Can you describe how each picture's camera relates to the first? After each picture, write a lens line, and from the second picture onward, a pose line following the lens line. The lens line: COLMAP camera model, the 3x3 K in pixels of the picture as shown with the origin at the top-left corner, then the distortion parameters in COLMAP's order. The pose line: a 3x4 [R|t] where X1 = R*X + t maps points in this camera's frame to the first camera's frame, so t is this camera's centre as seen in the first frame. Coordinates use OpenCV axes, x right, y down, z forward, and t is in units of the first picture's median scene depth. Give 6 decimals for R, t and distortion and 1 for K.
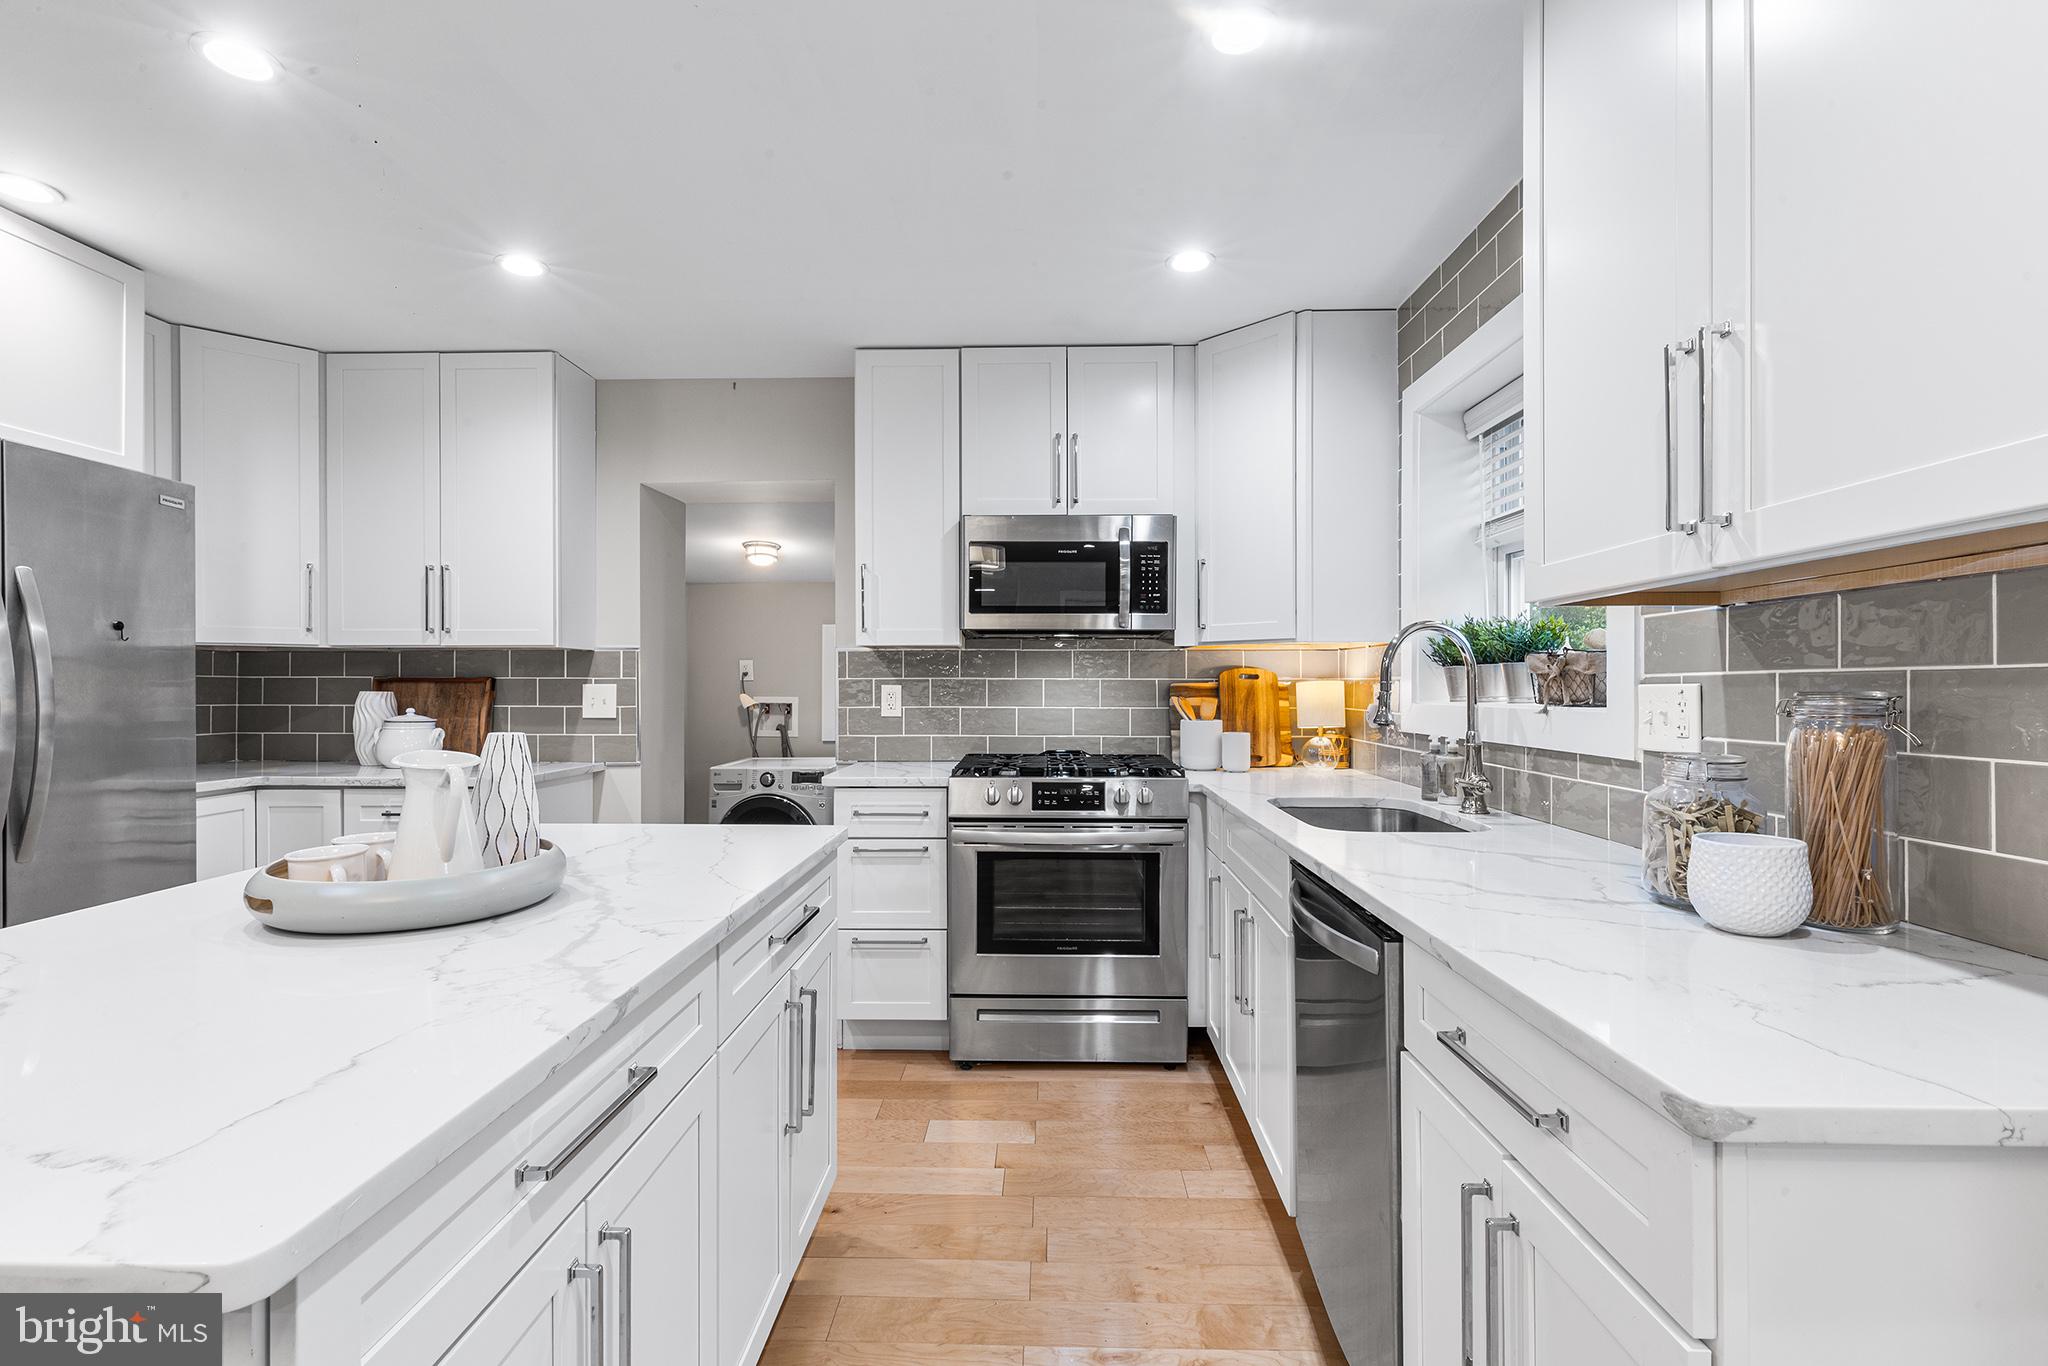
lens RADIAL K [[937.0, 0, 1026.3], [0, 937.0, 689.1], [0, 0, 1]] dist [0.002804, -0.001512]
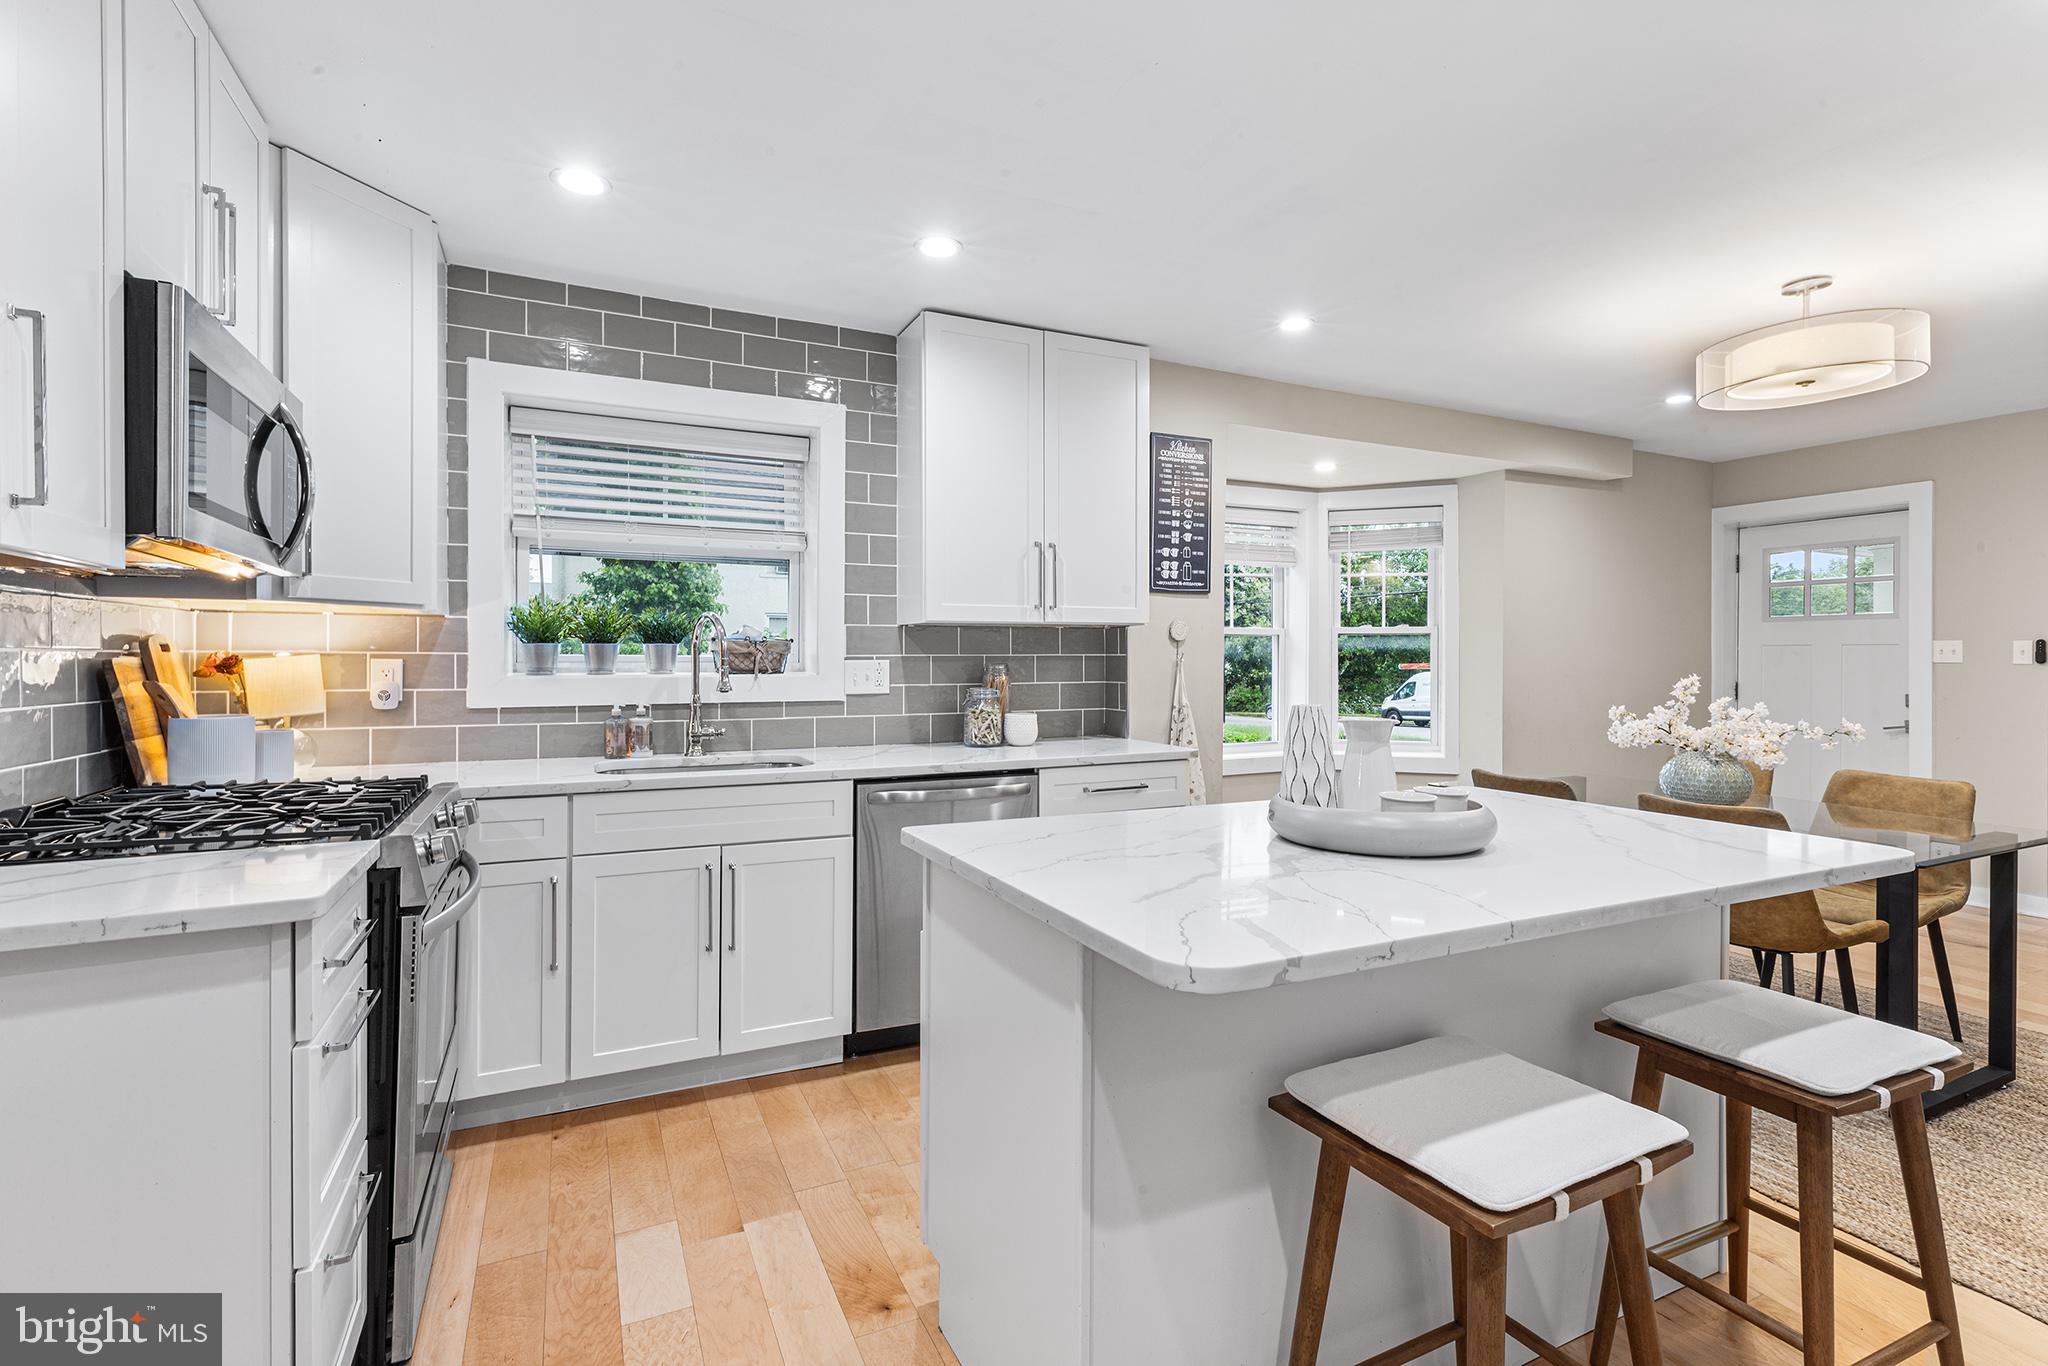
lens RADIAL K [[937.0, 0, 998.5], [0, 937.0, 682.9], [0, 0, 1]] dist [0.002804, -0.001512]
pose [[-0.474986, -0.016230, 0.879844, -0.612714], [0.003289, 0.999790, 0.020219, 0.001747], [-0.879987, 0.012498, -0.474833, 0.856955]]
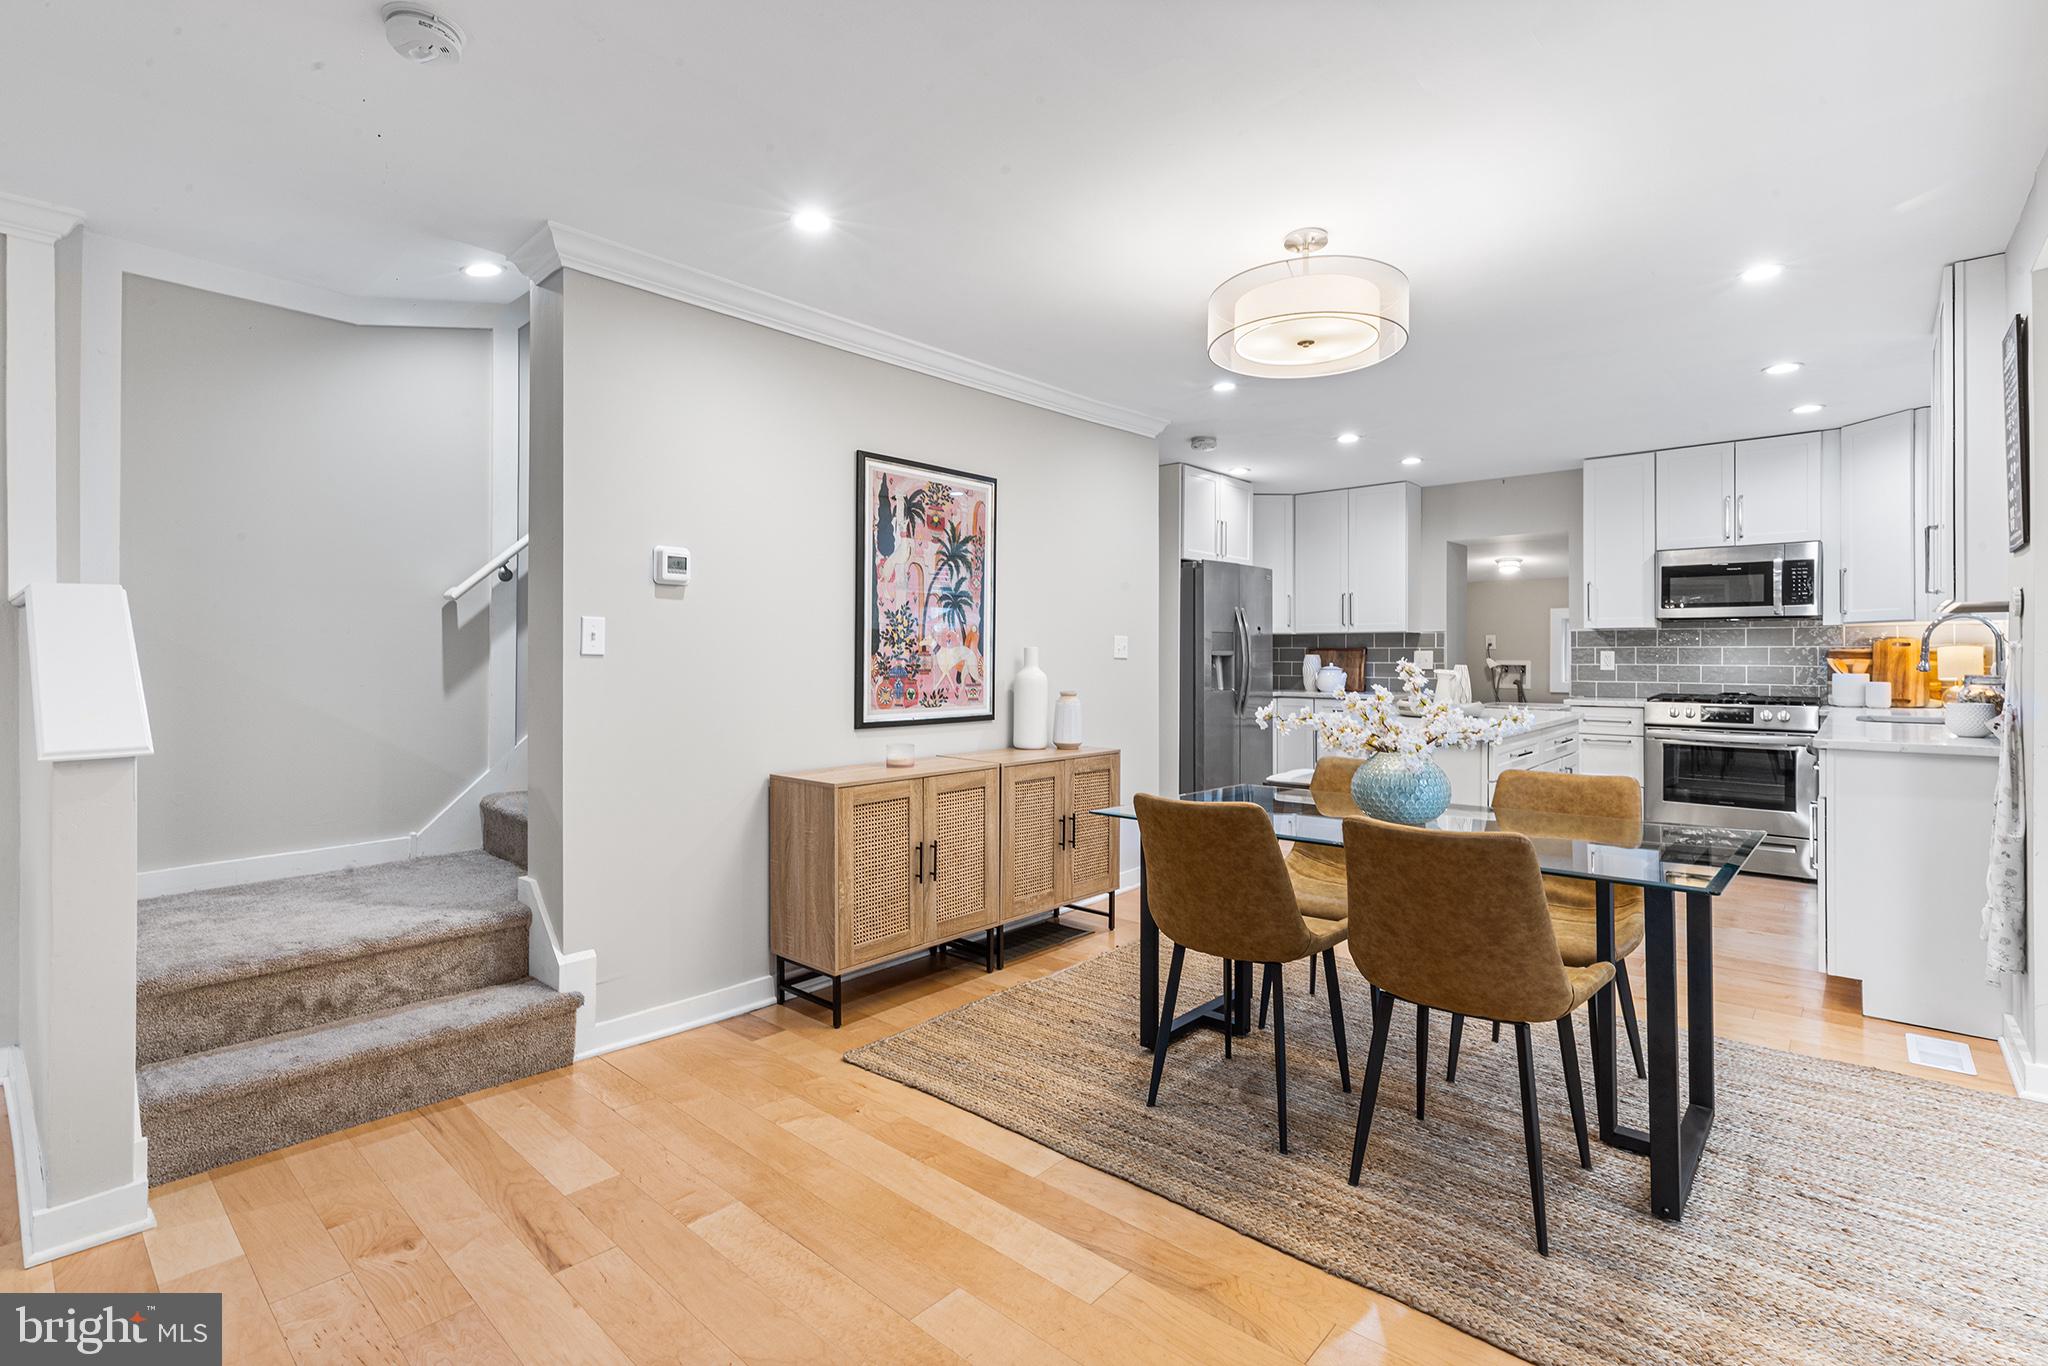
lens RADIAL K [[937.0, 0, 1015.5], [0, 937.0, 659.4], [0, 0, 1]] dist [0.002804, -0.001512]
pose [[0.759495, 0.002603, -0.650508, 0.150835], [-0.002141, 0.999997, 0.001501, 0.011034], [0.650509, 0.000252, 0.759498, -1.016231]]
